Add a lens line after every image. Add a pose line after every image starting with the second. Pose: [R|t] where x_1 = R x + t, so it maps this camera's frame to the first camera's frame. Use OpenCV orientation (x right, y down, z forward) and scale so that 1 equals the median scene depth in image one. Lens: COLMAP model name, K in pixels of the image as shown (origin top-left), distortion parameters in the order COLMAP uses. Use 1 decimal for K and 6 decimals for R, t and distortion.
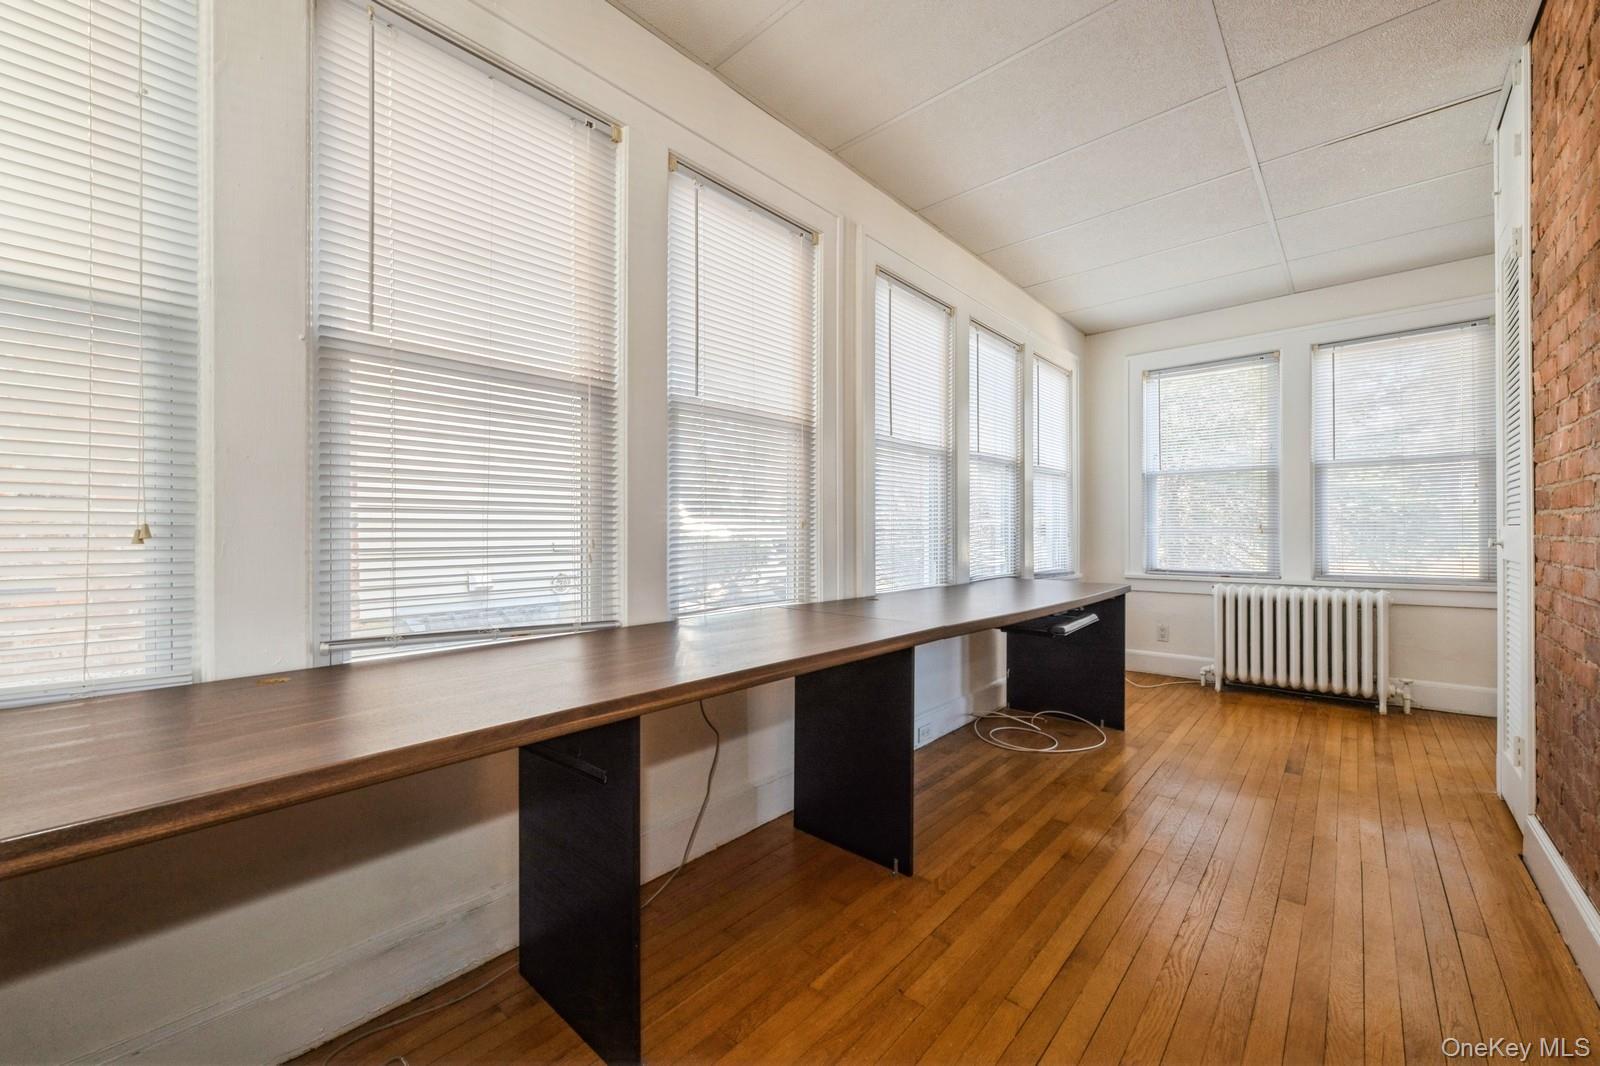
lens RADIAL K [[641.0, 0, 803.2], [0, 641.0, 530.0], [0, 0, 1]] dist [0.005037, -0.000623]
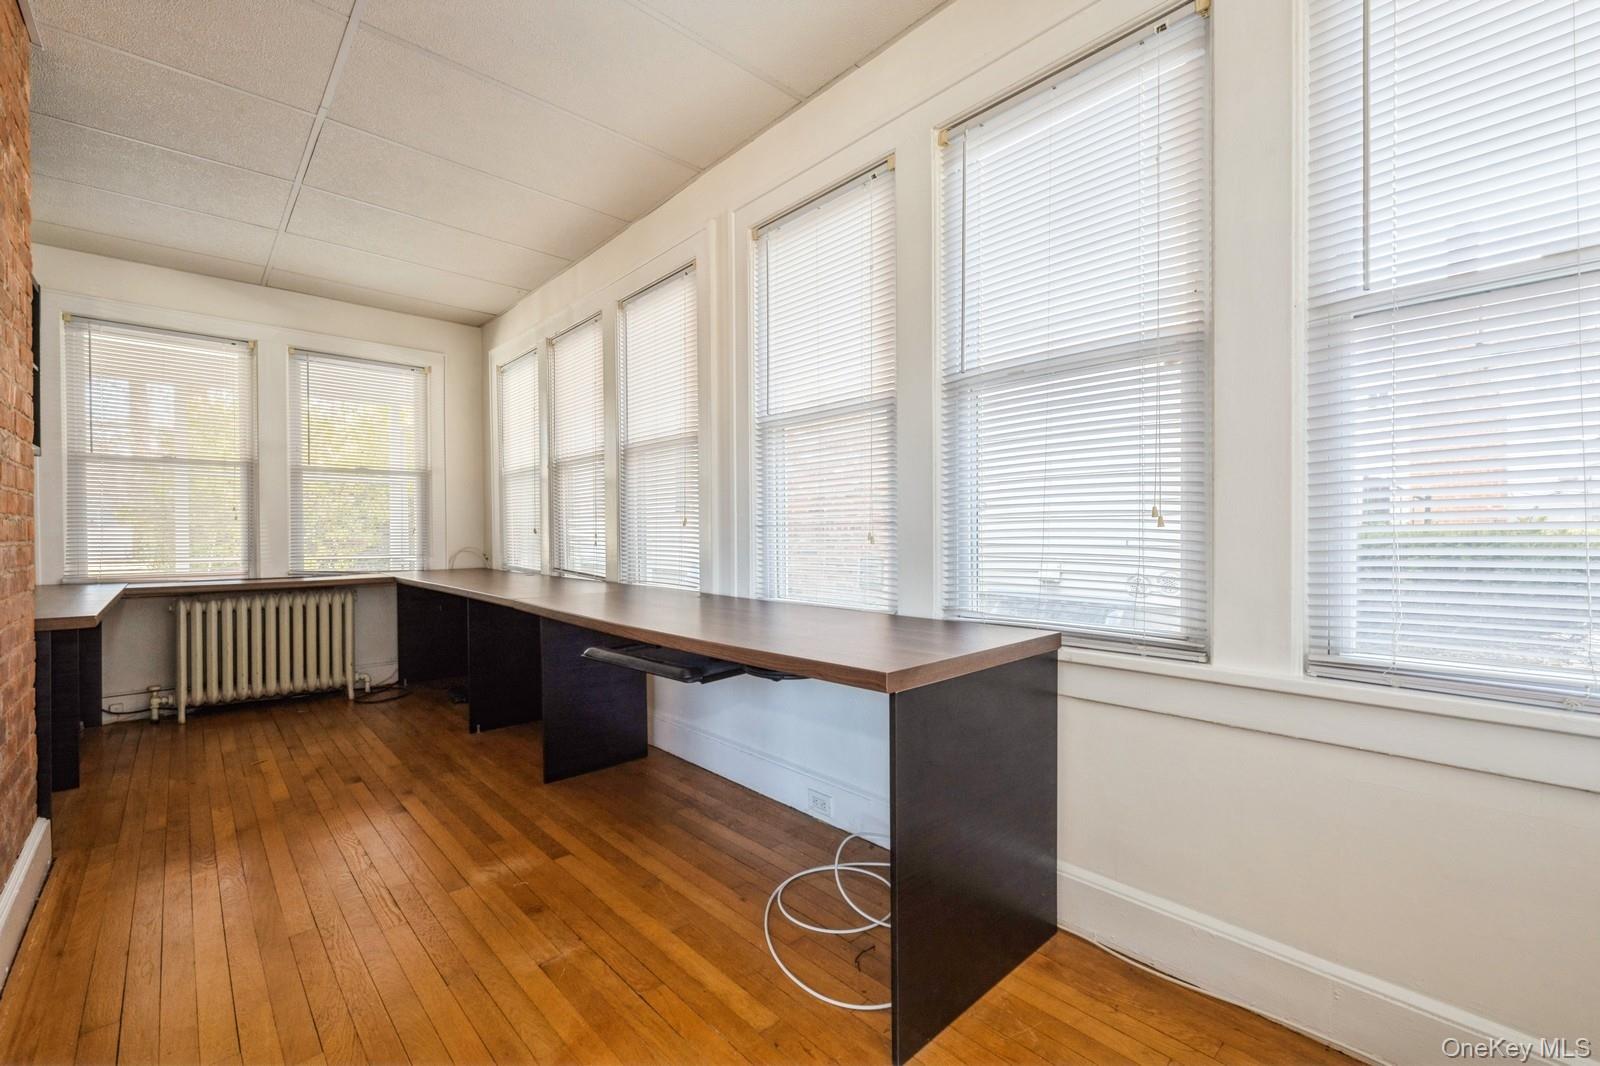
lens RADIAL K [[682.7, 0, 804.8], [0, 682.7, 536.4], [0, 0, 1]] dist [0.000705, -0.000106]
pose [[-0.110886, 0.017895, -0.993672, 1.311202], [0.014247, 0.999764, 0.016415, -0.003067], [0.993731, -0.012337, -0.111115, 1.459242]]
